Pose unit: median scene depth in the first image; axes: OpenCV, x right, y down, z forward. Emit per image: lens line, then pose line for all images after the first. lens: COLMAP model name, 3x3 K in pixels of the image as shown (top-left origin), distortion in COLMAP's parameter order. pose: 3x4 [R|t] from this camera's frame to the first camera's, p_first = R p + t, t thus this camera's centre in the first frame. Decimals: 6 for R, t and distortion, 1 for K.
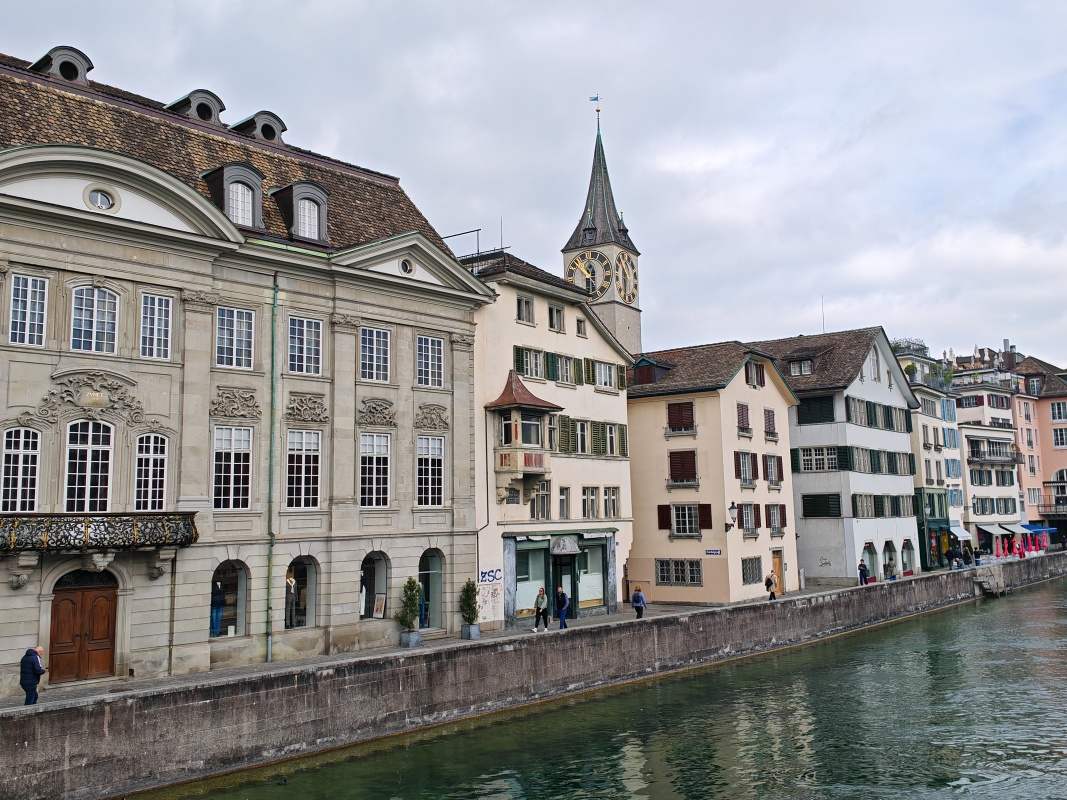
lens RADIAL K [[971.1, 0, 539.5], [0, 971.1, 393.8], [0, 0, 1]] dist [0.052208, -0.008924]
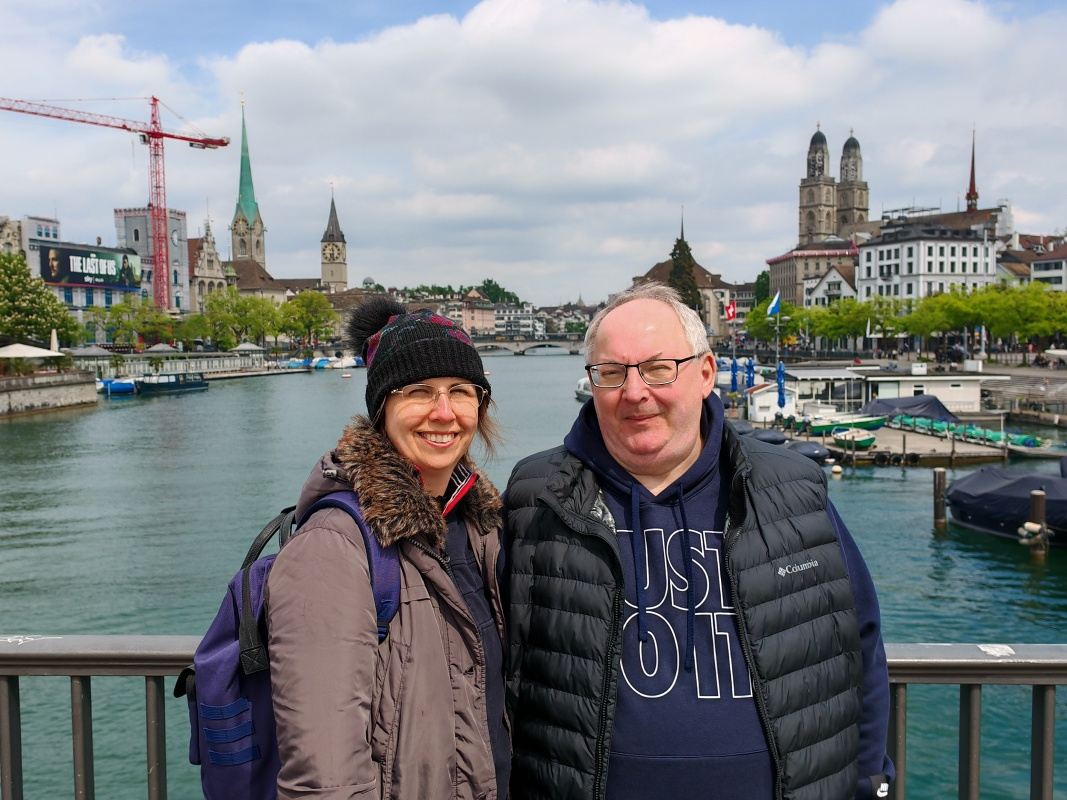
lens RADIAL K [[1049.7, 0, 528.9], [0, 1049.7, 393.1], [0, 0, 1]] dist [0.076113, 0.000000]
pose [[0.882395, -0.014969, 0.470272, -3.674221], [-0.065446, 0.985873, 0.154180, -0.941068], [-0.465936, -0.166825, 0.868949, -8.217623]]
